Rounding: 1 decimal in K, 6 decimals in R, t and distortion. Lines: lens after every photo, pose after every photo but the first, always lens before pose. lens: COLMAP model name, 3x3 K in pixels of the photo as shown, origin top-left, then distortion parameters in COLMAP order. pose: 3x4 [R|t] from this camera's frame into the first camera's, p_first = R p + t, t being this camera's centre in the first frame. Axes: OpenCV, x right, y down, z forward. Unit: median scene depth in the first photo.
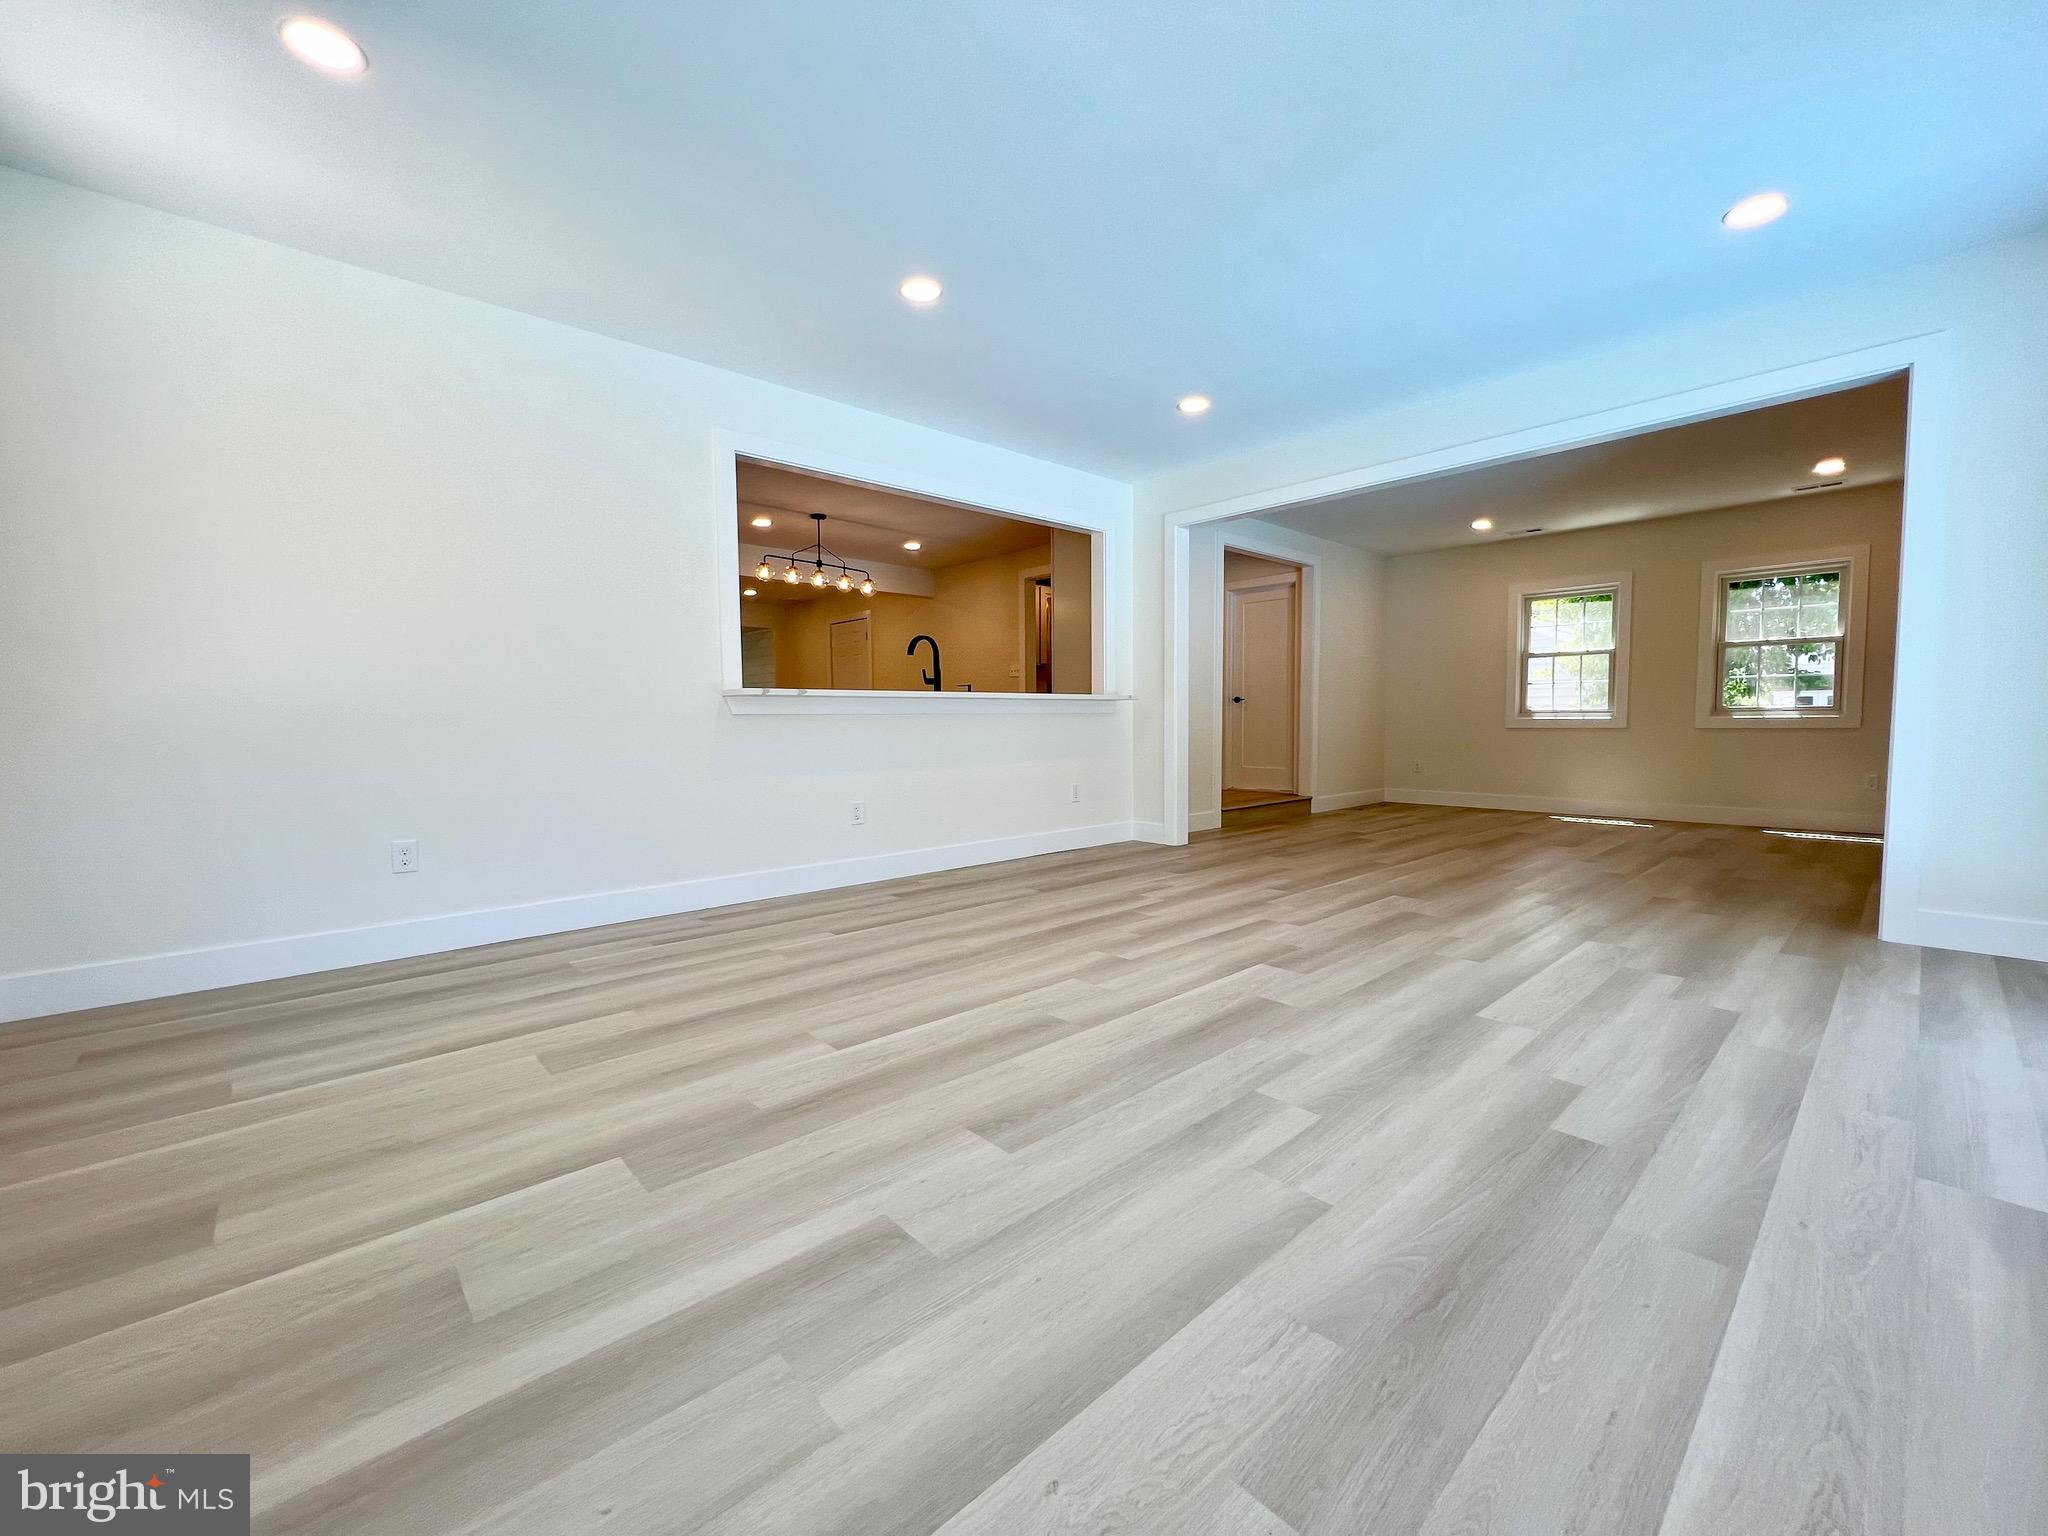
lens RADIAL K [[823.6, 0, 1026.1], [0, 823.6, 768.8], [0, 0, 1]] dist [-0.003736, 0.001074]
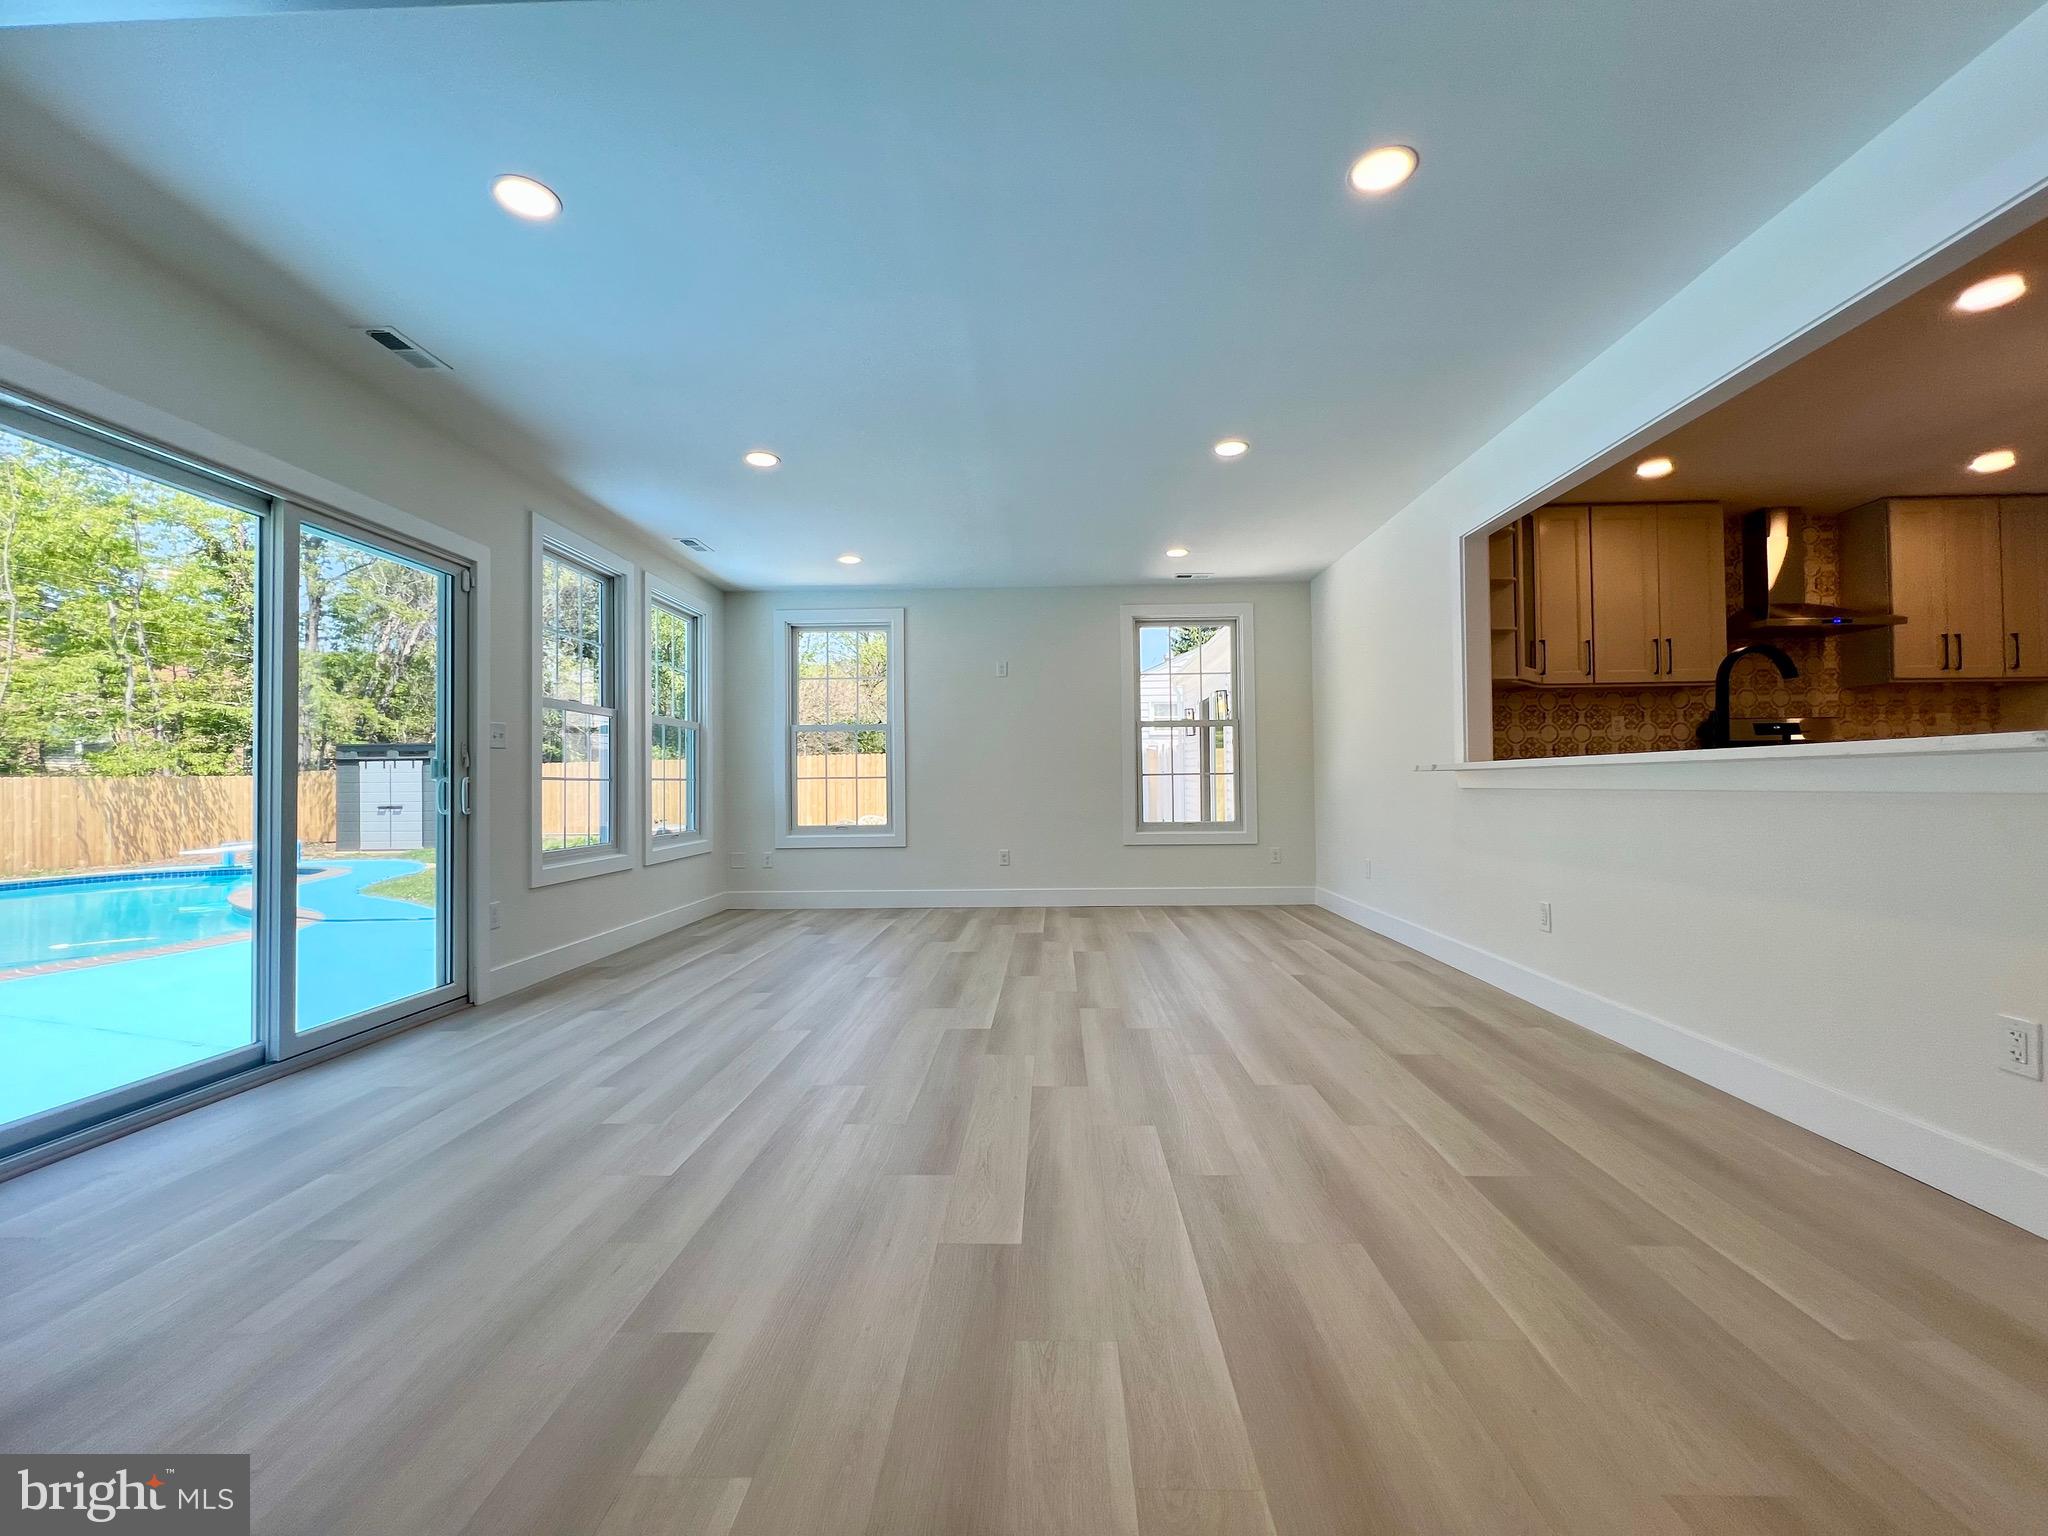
lens RADIAL K [[821.2, 0, 1025.4], [0, 821.2, 767.6], [0, 0, 1]] dist [-0.002873, 0.000278]
pose [[-0.697579, 0.002887, -0.716502, 0.920535], [-0.025584, 0.999254, 0.028934, -0.128485], [0.716051, 0.038515, -0.696985, 1.582797]]
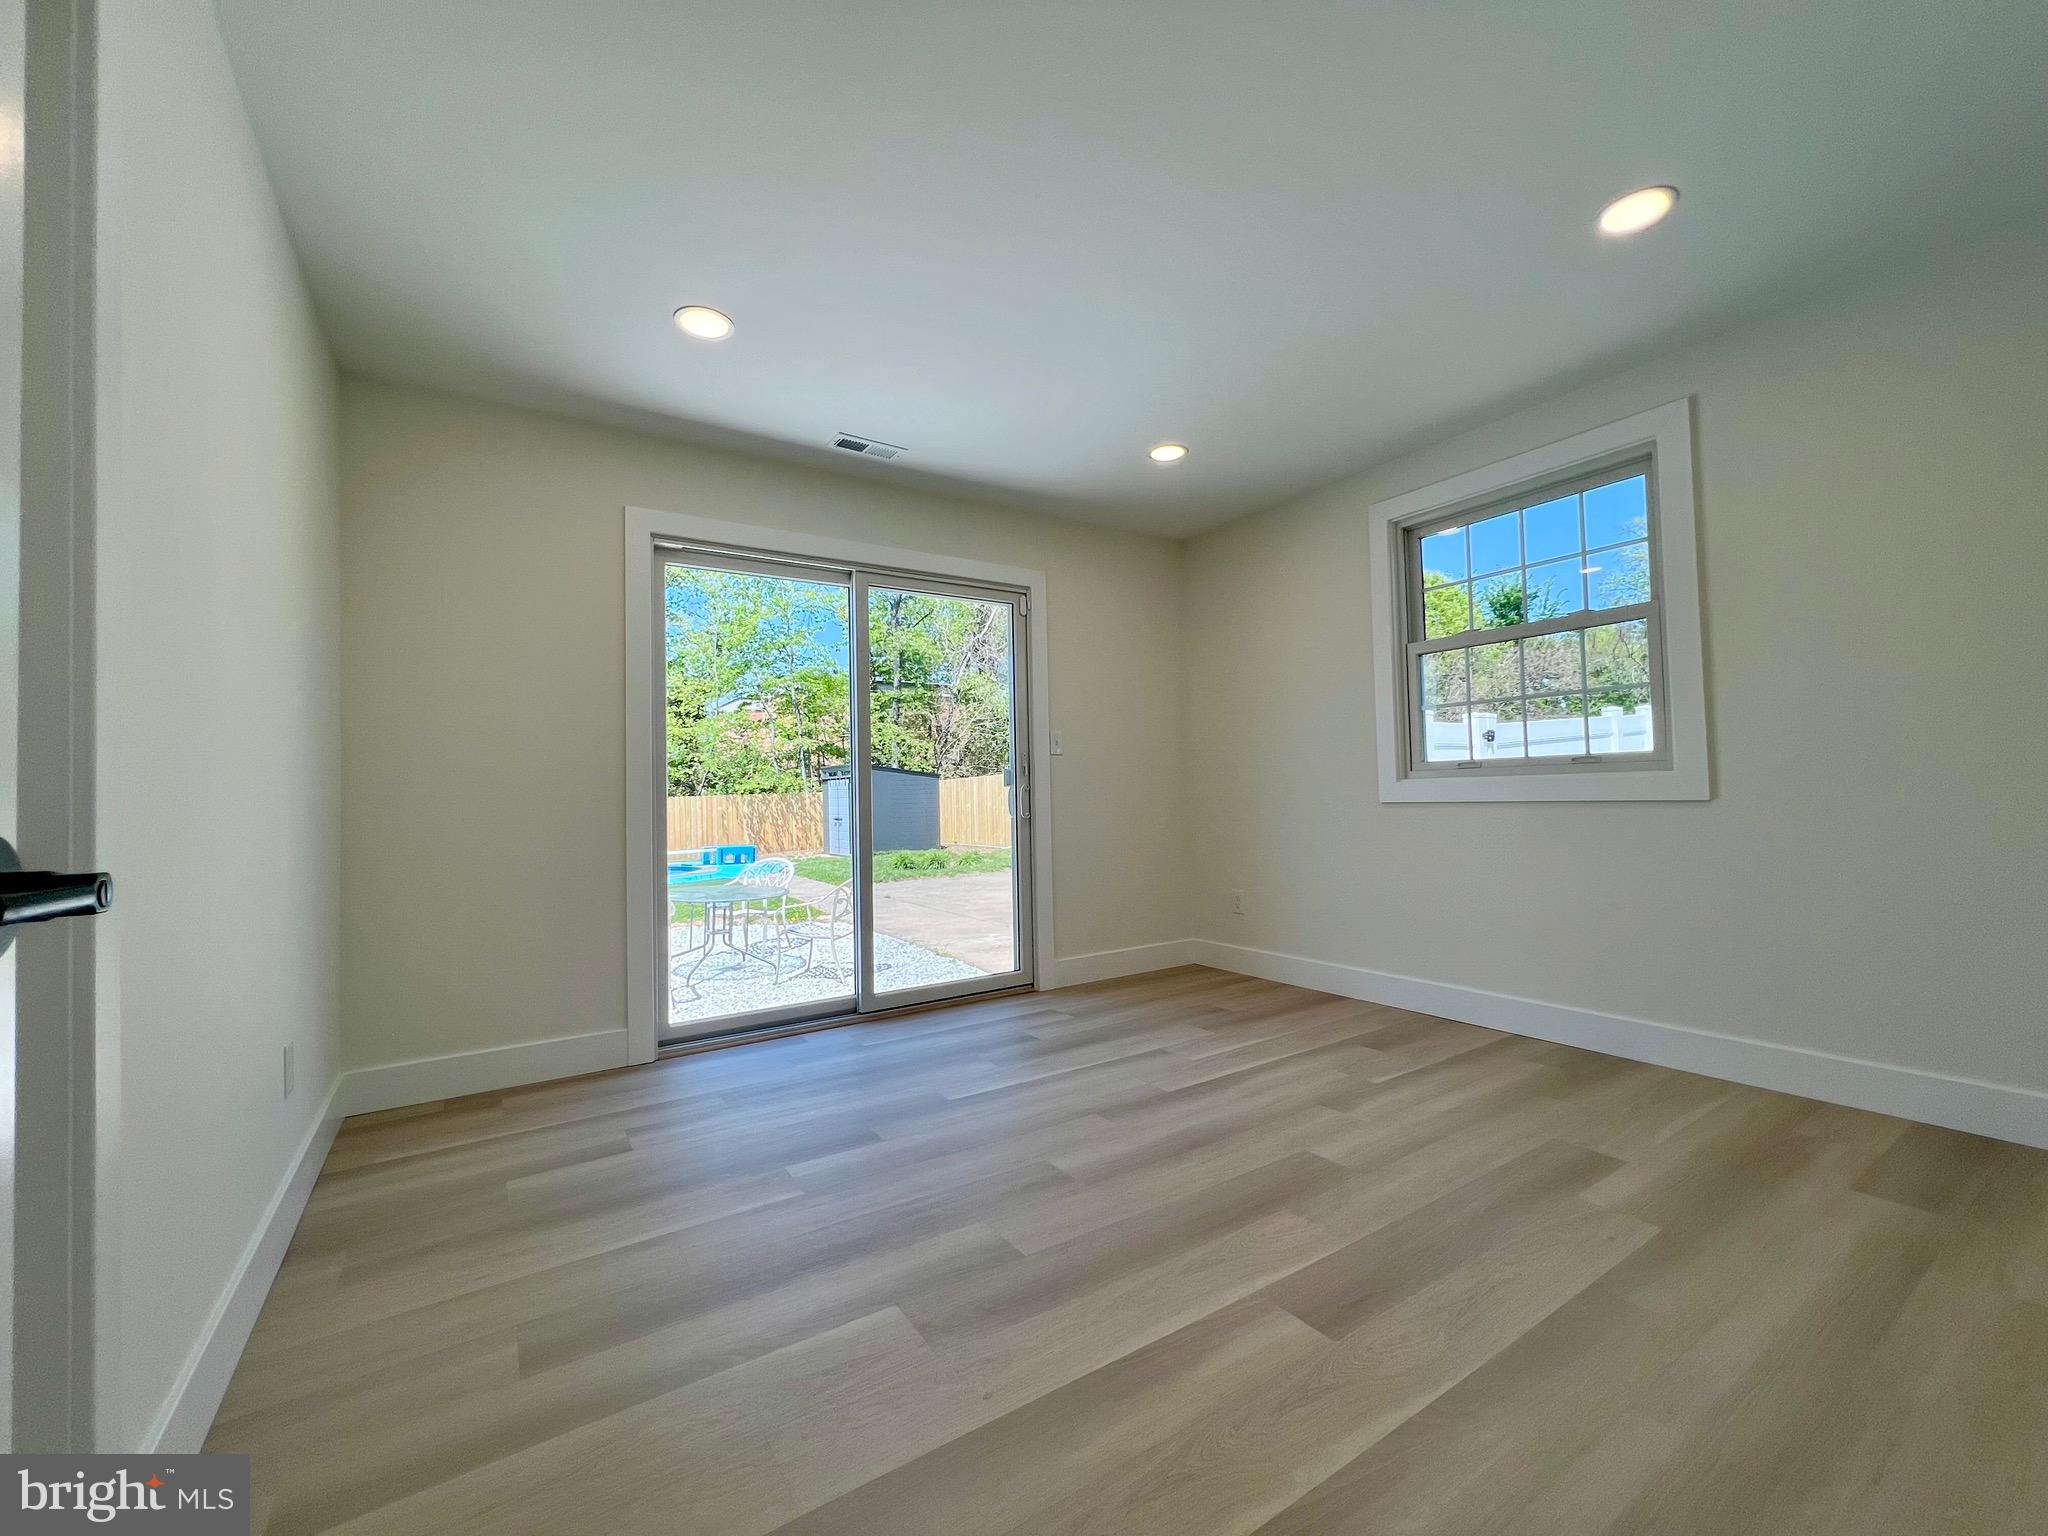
lens RADIAL K [[821.2, 0, 1025.4], [0, 821.2, 767.6], [0, 0, 1]] dist [-0.002873, 0.000278]
pose [[-0.986507, 0.039643, 0.158850, 0.460836], [0.043520, 0.998832, 0.021001, -0.114440], [-0.157832, 0.027630, -0.987079, 1.468634]]
